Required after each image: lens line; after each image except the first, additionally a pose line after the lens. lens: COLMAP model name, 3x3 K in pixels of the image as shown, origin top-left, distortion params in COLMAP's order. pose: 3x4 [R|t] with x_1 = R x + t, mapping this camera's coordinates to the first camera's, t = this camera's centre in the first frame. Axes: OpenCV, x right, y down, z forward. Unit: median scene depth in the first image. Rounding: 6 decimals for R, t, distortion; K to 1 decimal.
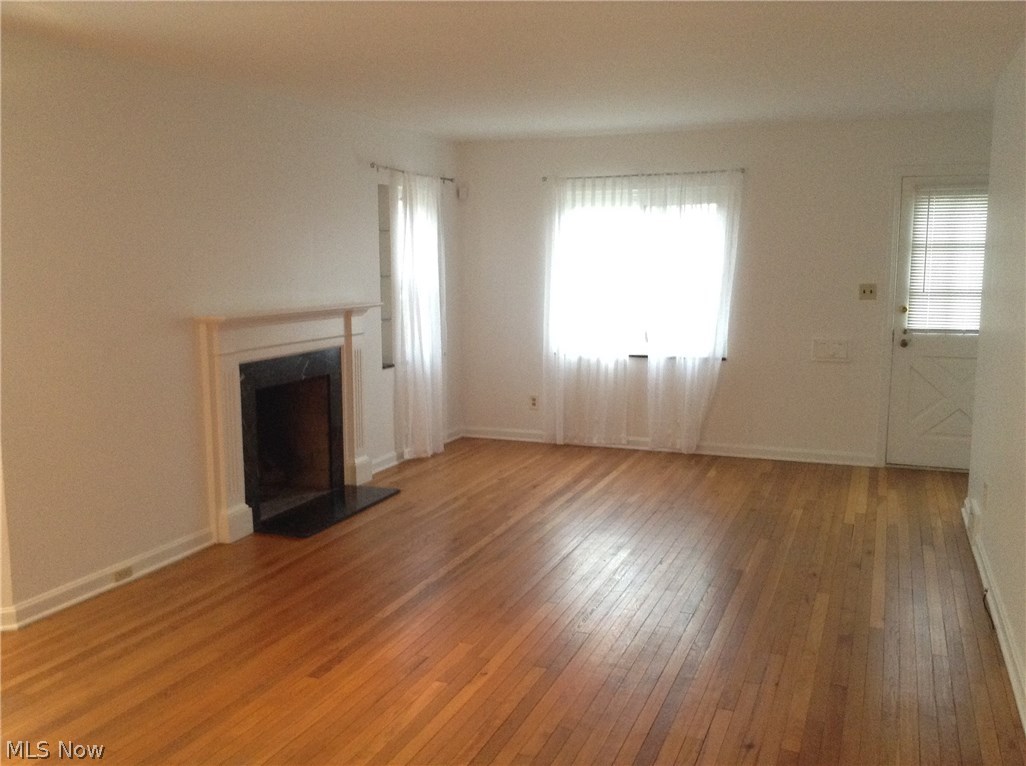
lens RADIAL K [[930.4, 0, 513.0], [0, 930.4, 383.0], [0, 0, 1]] dist [0.136133, -0.267529]
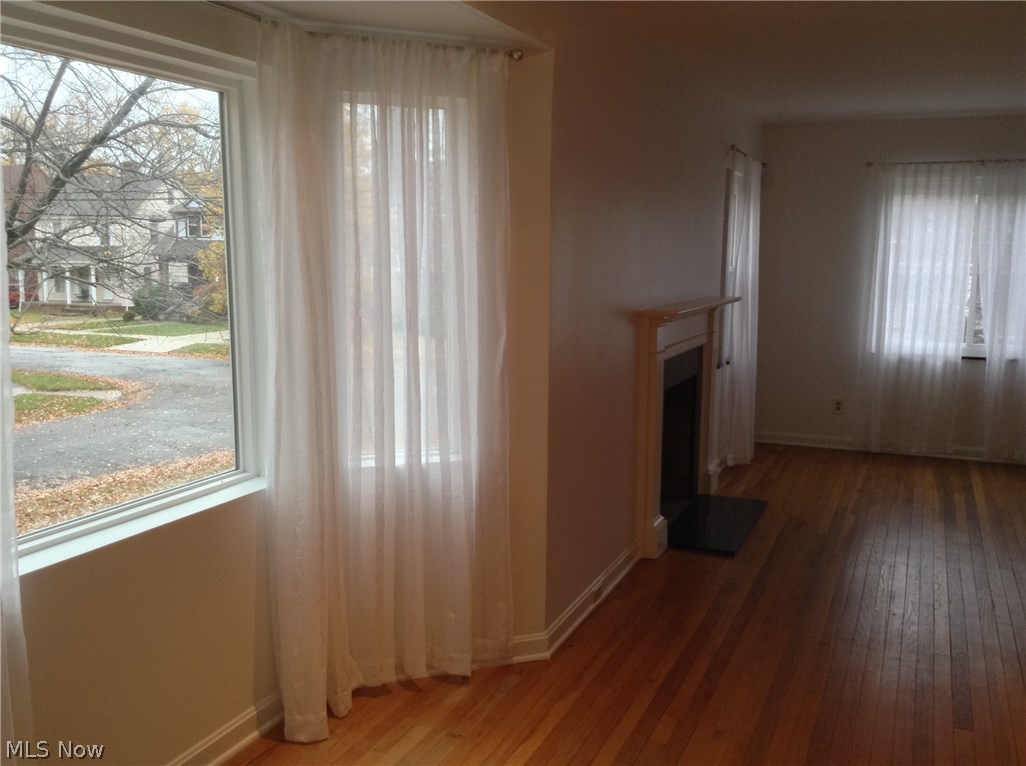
lens RADIAL K [[930.4, 0, 513.0], [0, 930.4, 383.0], [0, 0, 1]] dist [0.136133, -0.267529]
pose [[0.998900, 0.014661, -0.044542, -0.280962], [-0.014382, 0.999875, 0.006564, -0.003999], [0.044632, -0.005916, 0.998986, 0.054221]]
